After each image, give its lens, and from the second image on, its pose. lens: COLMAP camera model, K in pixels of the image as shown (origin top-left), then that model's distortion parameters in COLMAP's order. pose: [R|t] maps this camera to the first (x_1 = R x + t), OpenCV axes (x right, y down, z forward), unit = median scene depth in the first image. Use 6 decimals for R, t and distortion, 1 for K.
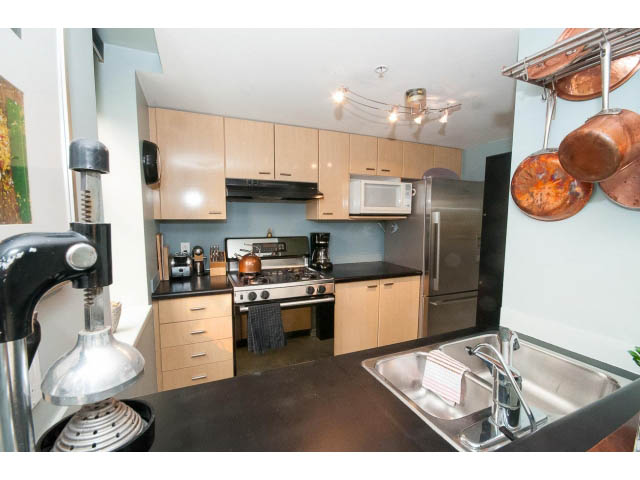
lens RADIAL K [[286.4, 0, 320.8], [0, 286.4, 244.0], [0, 0, 1]] dist [-0.000341, -0.000184]
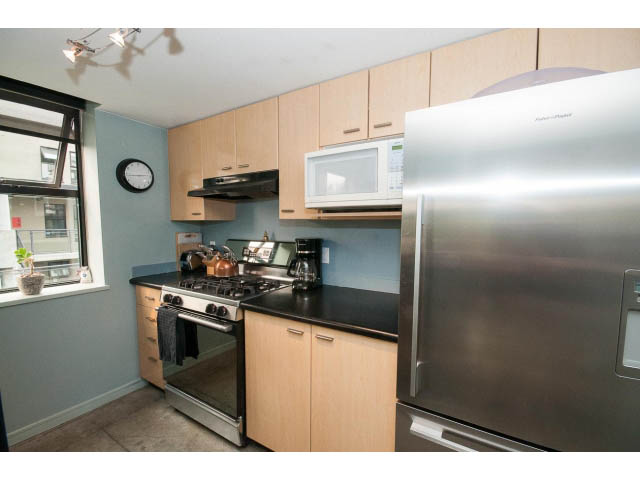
lens RADIAL K [[286.4, 0, 320.8], [0, 286.4, 244.0], [0, 0, 1]] dist [-0.000341, -0.000184]
pose [[0.567046, 0.054488, -0.821882, 0.699078], [-0.075036, 0.997078, 0.014332, -0.044216], [0.820261, 0.053544, 0.569478, 0.715575]]
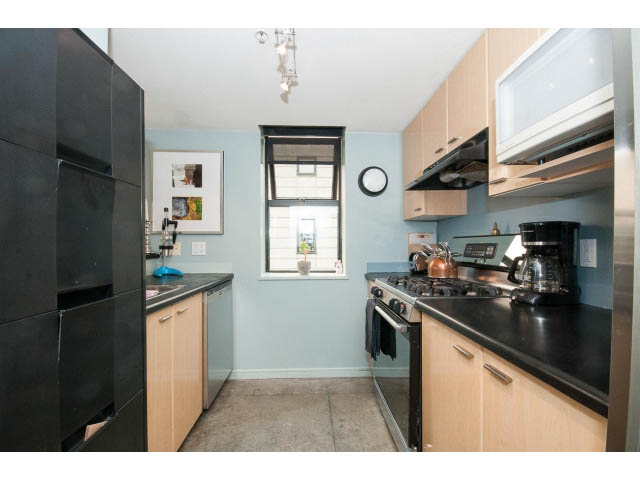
lens RADIAL K [[291.7, 0, 321.3], [0, 291.7, 248.5], [0, 0, 1]] dist [-0.000630, -0.000029]
pose [[-0.362618, 0.007954, -0.931904, 0.629364], [-0.082296, 0.995784, 0.040522, 0.010780], [0.928297, 0.091386, -0.360435, 0.974959]]
